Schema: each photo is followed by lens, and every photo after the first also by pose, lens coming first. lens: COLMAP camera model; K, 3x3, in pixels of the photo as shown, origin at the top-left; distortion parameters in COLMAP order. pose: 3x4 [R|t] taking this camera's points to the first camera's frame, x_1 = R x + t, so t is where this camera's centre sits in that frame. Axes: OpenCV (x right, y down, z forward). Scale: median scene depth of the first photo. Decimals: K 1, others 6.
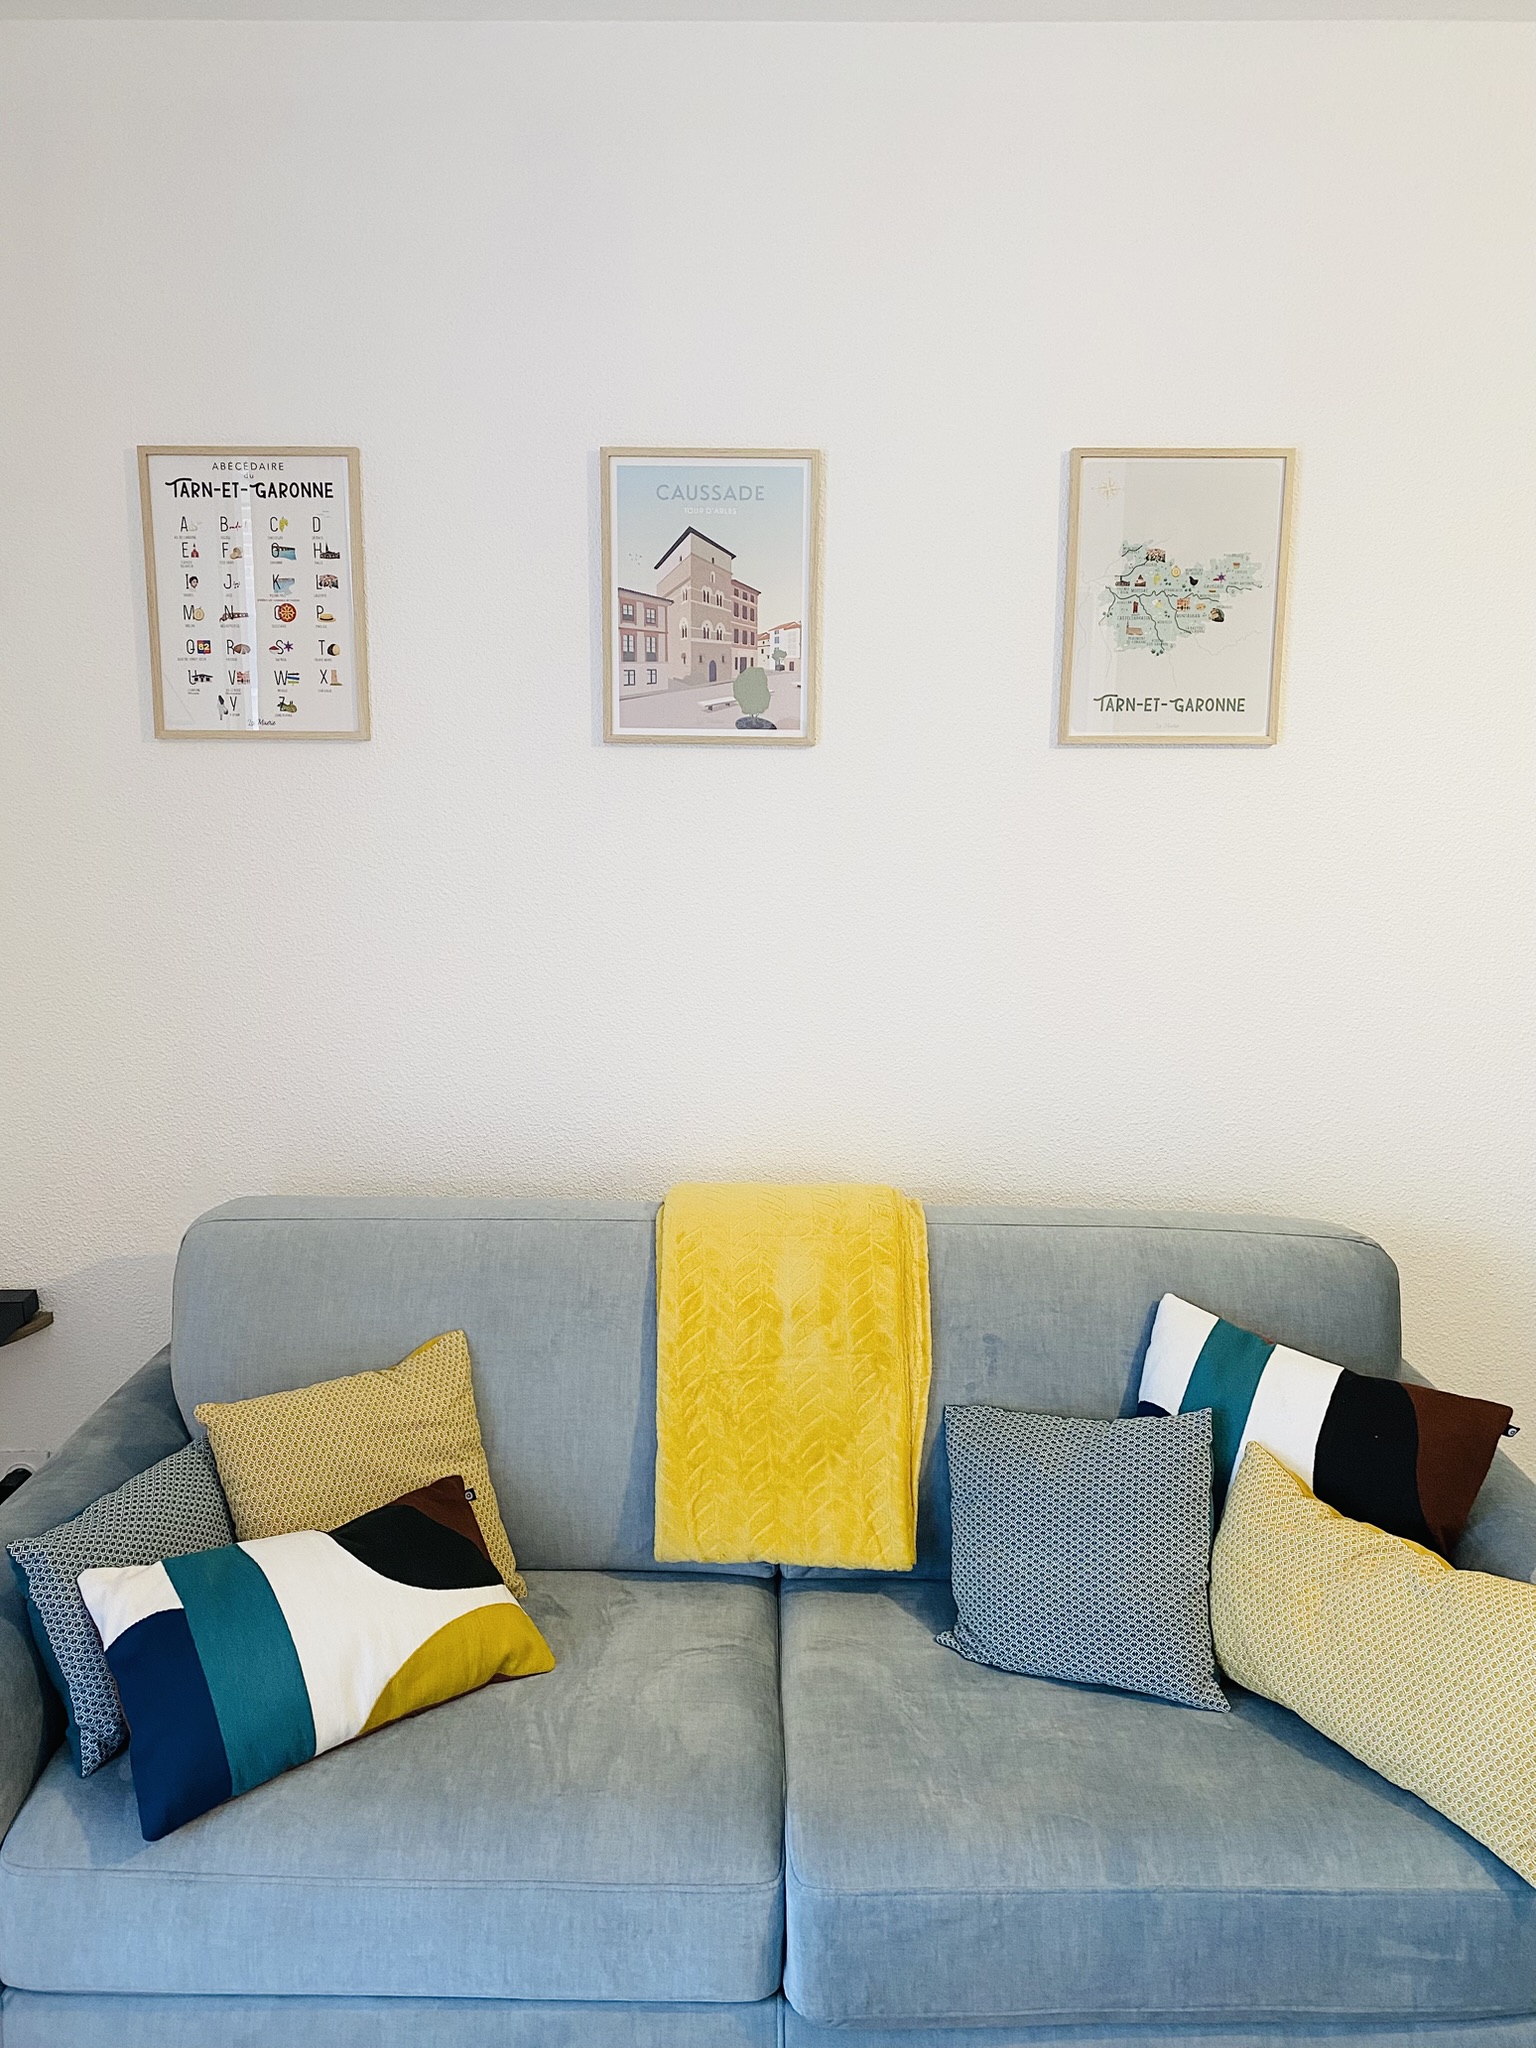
lens RADIAL K [[1649.0, 0, 981.3], [0, 1649.0, 1003.5], [0, 0, 1]] dist [0.095113, -0.131167]
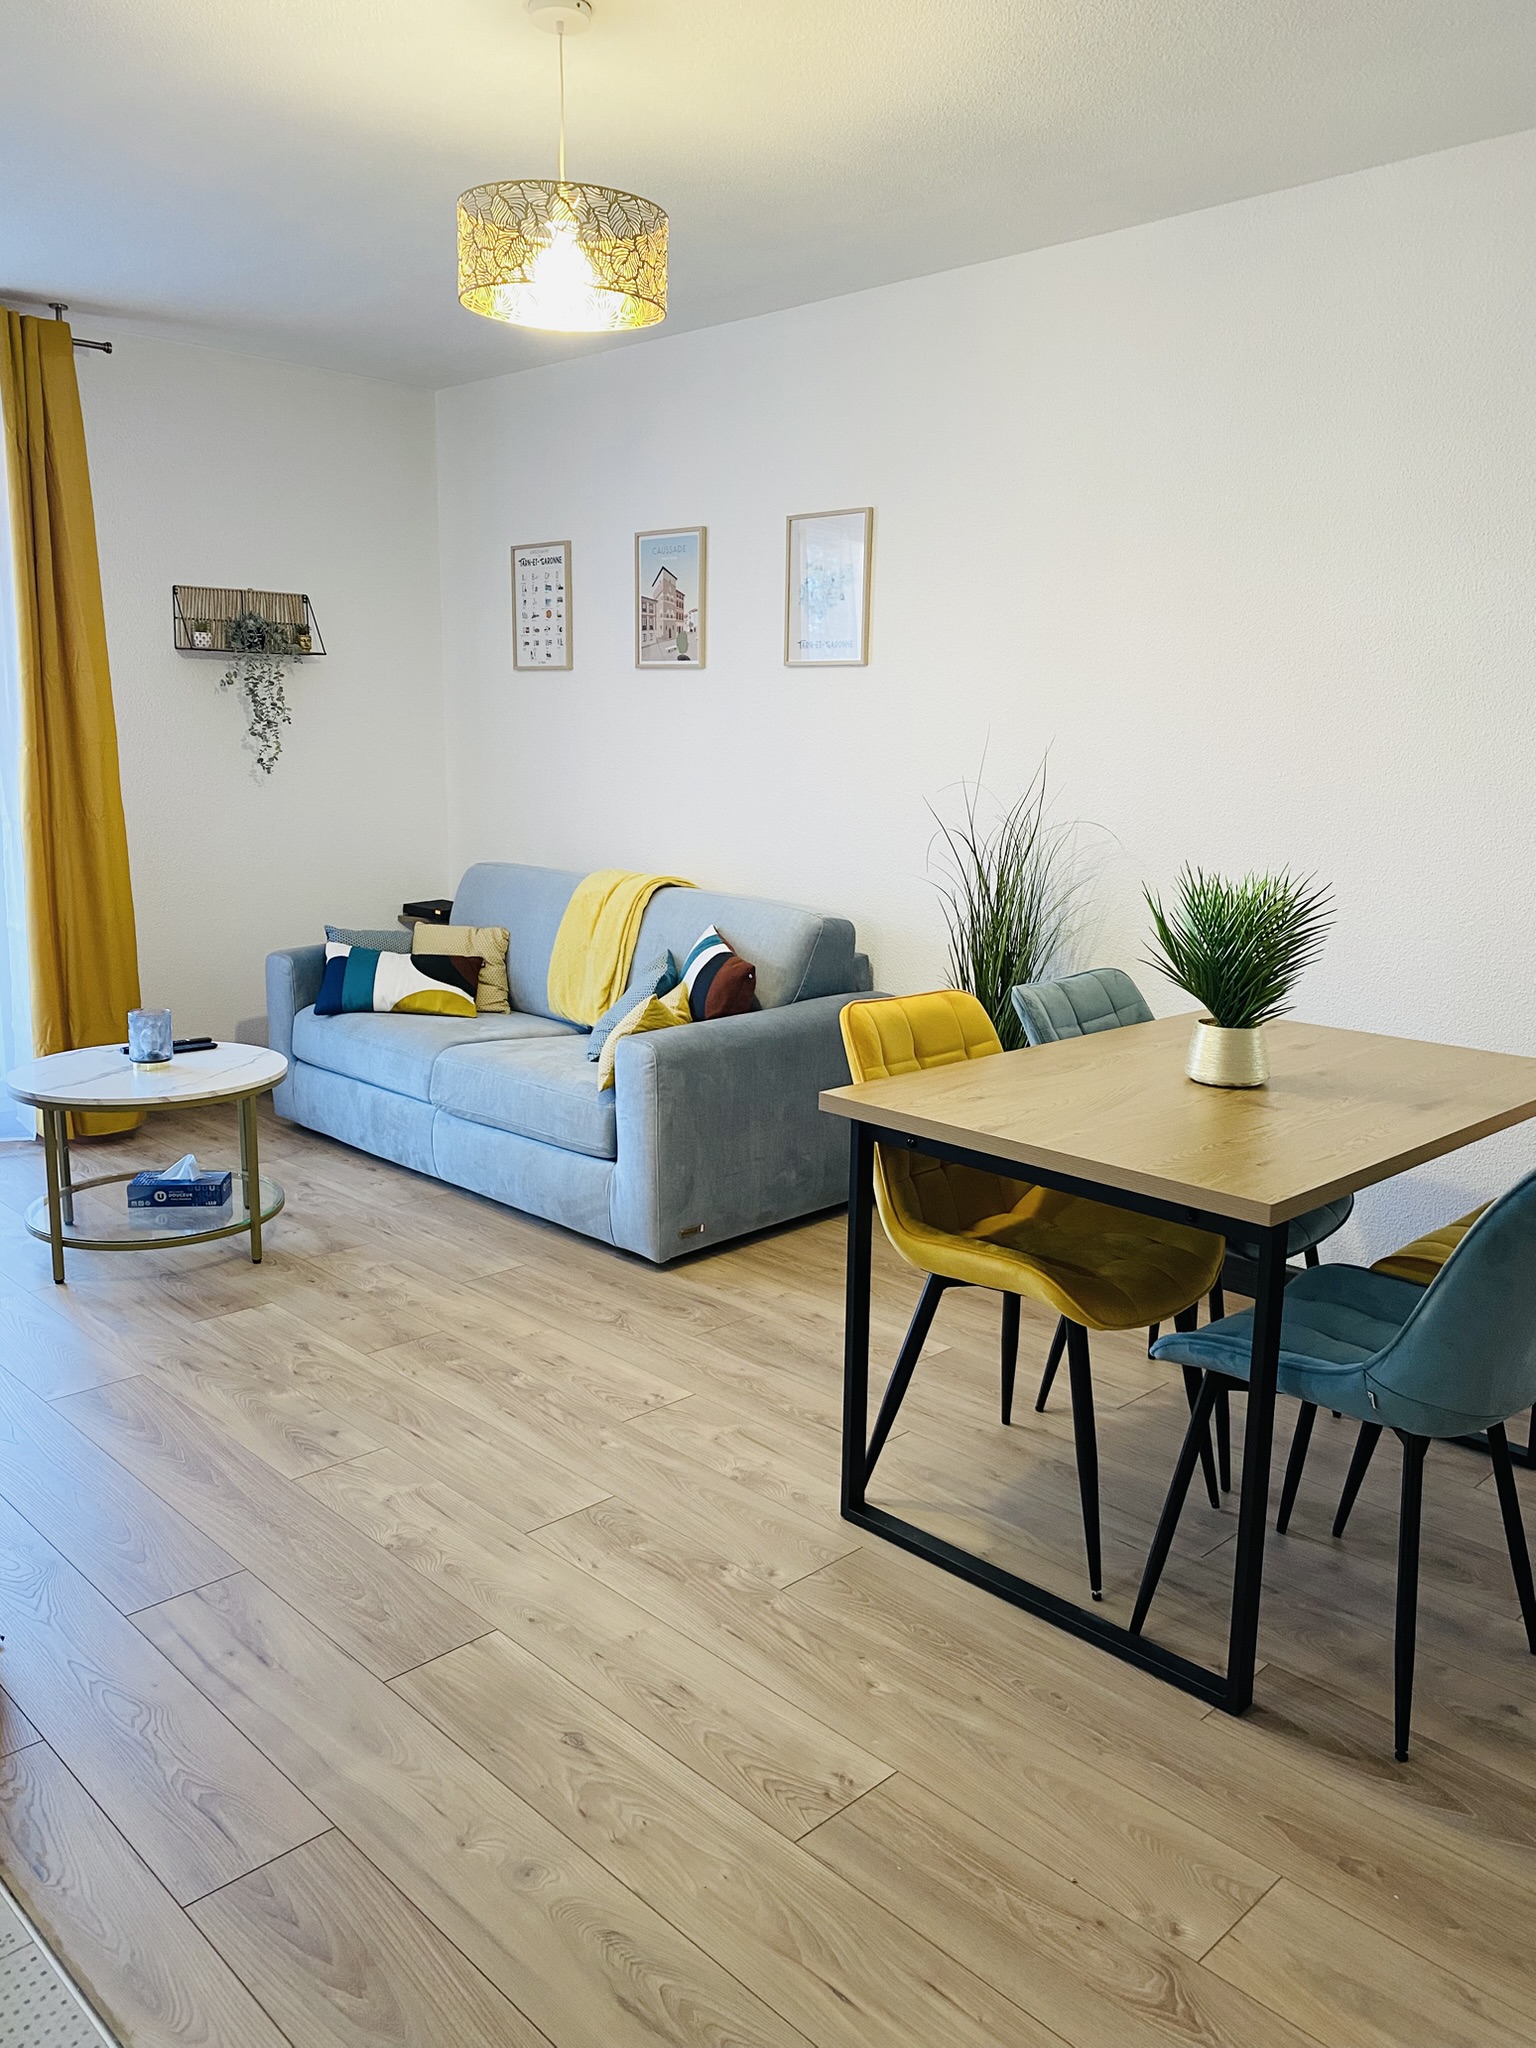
lens RADIAL K [[1542.9, 0, 768.0], [0, 1542.9, 1024.0], [0, 0, 1]] dist [0.001669, -0.004925]
pose [[0.728067, 0.143117, -0.670400, 1.334208], [-0.118076, 0.989529, 0.083011, 0.116563], [0.675260, 0.018721, 0.737342, -0.364984]]
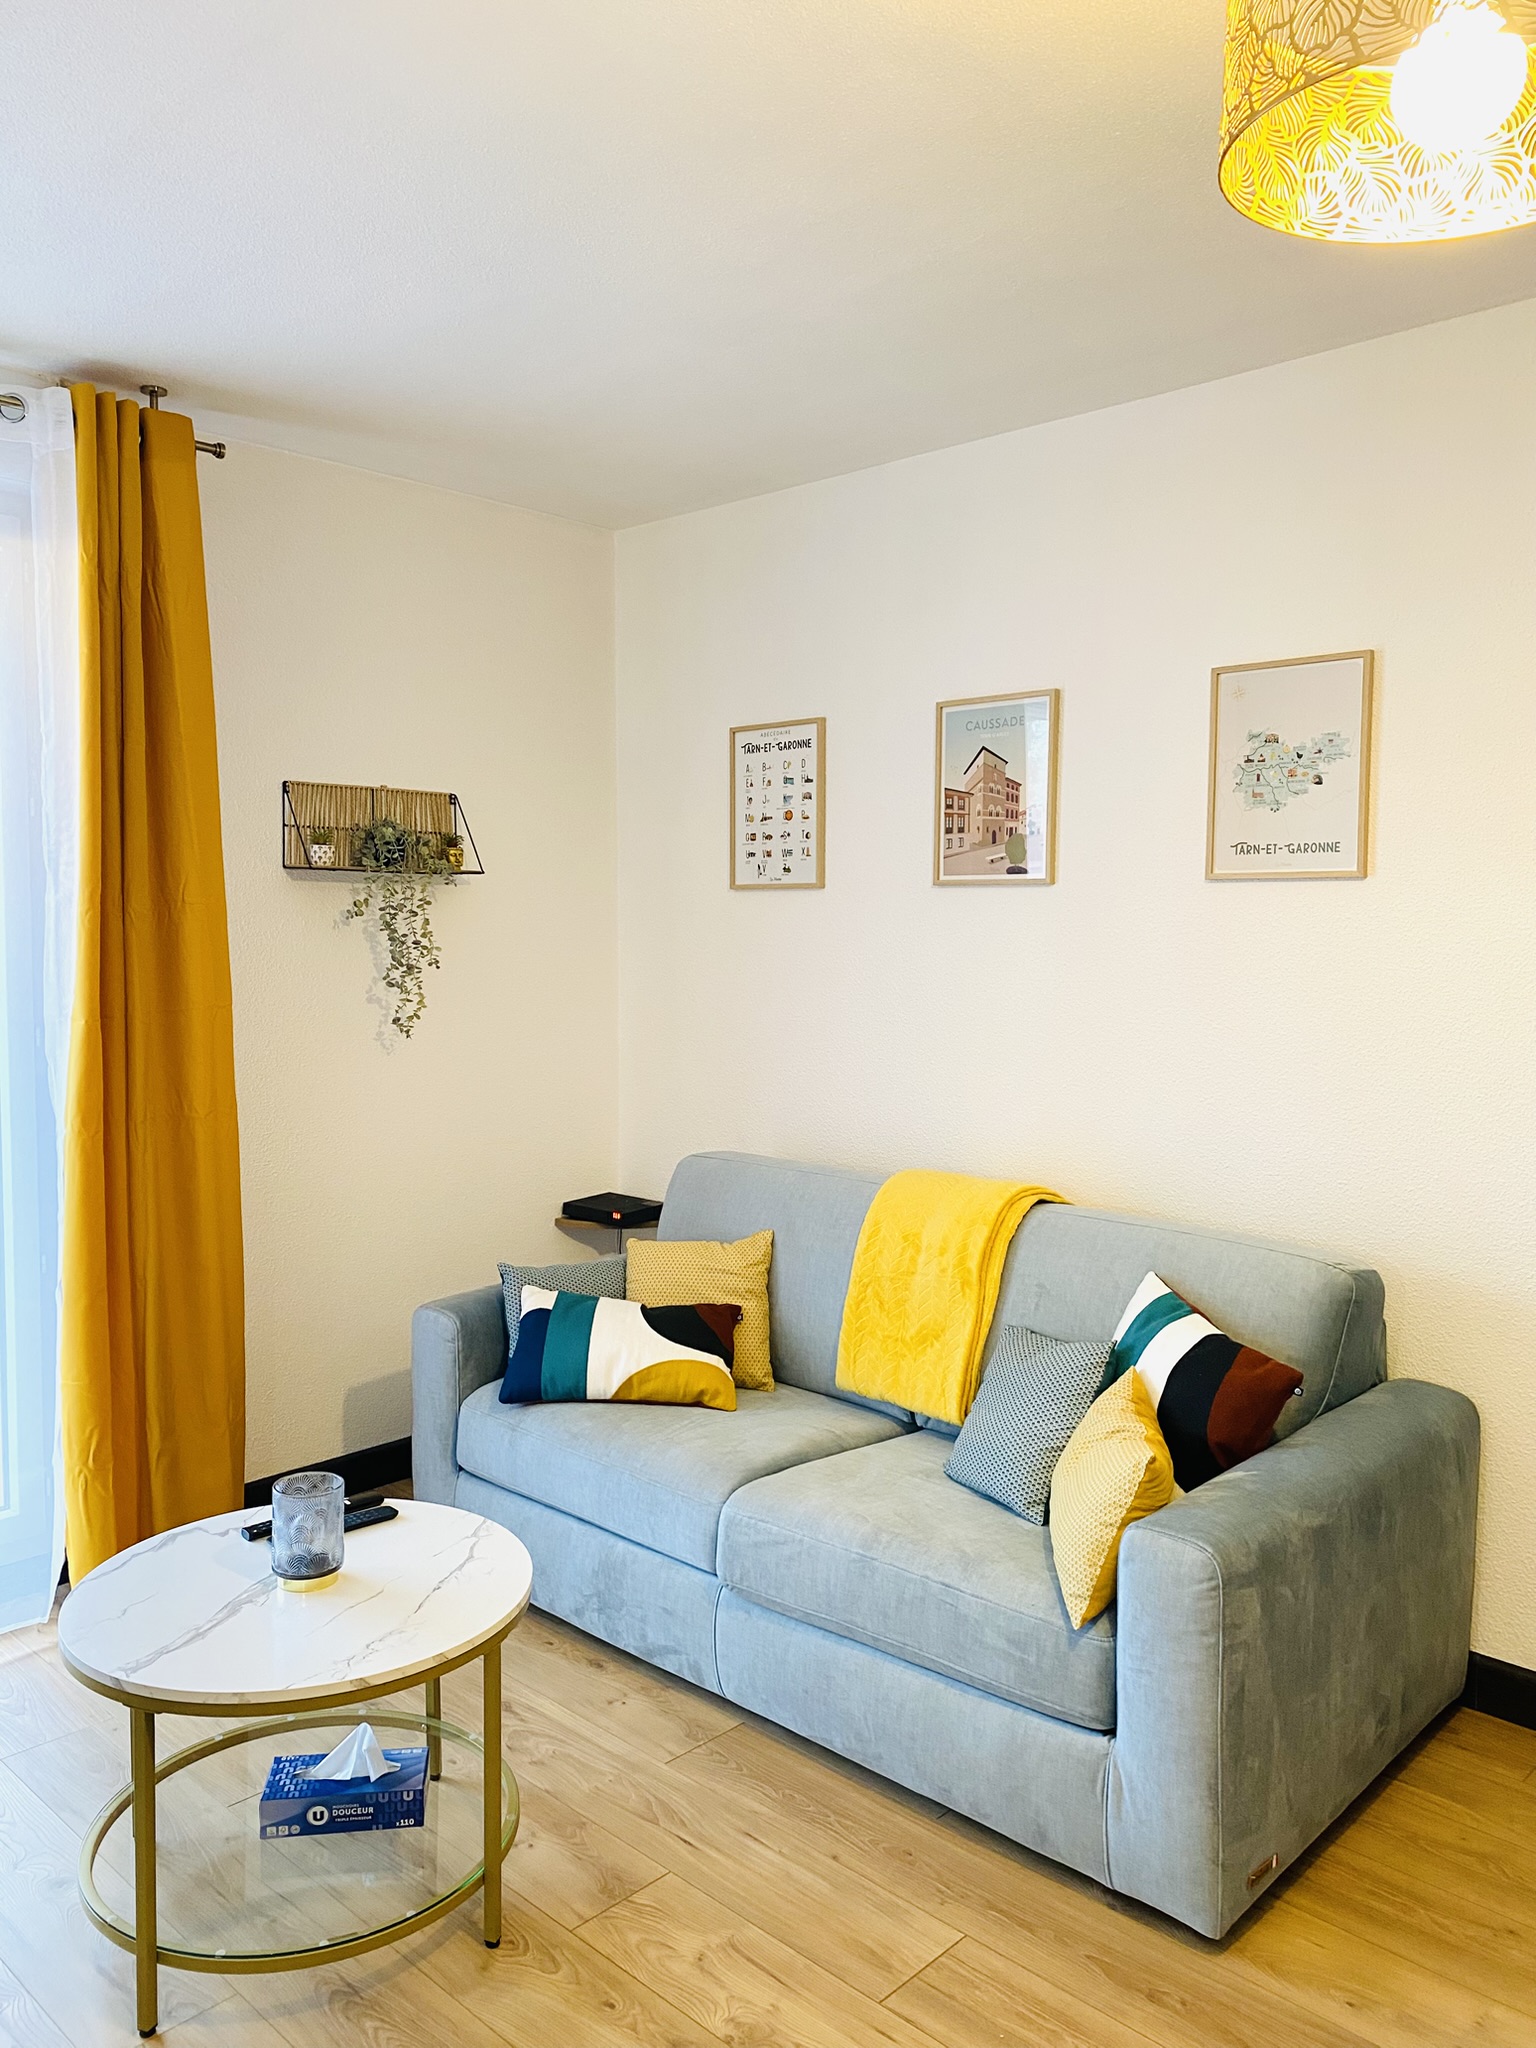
lens RADIAL K [[1511.4, 0, 770.9], [0, 1511.4, 1010.6], [0, 0, 1]] dist [0.002393, -0.006037]
pose [[0.747000, 0.036709, -0.663810, 0.608765], [-0.100511, 0.993233, -0.058181, 0.056792], [0.657182, 0.110181, 0.745635, -0.141600]]
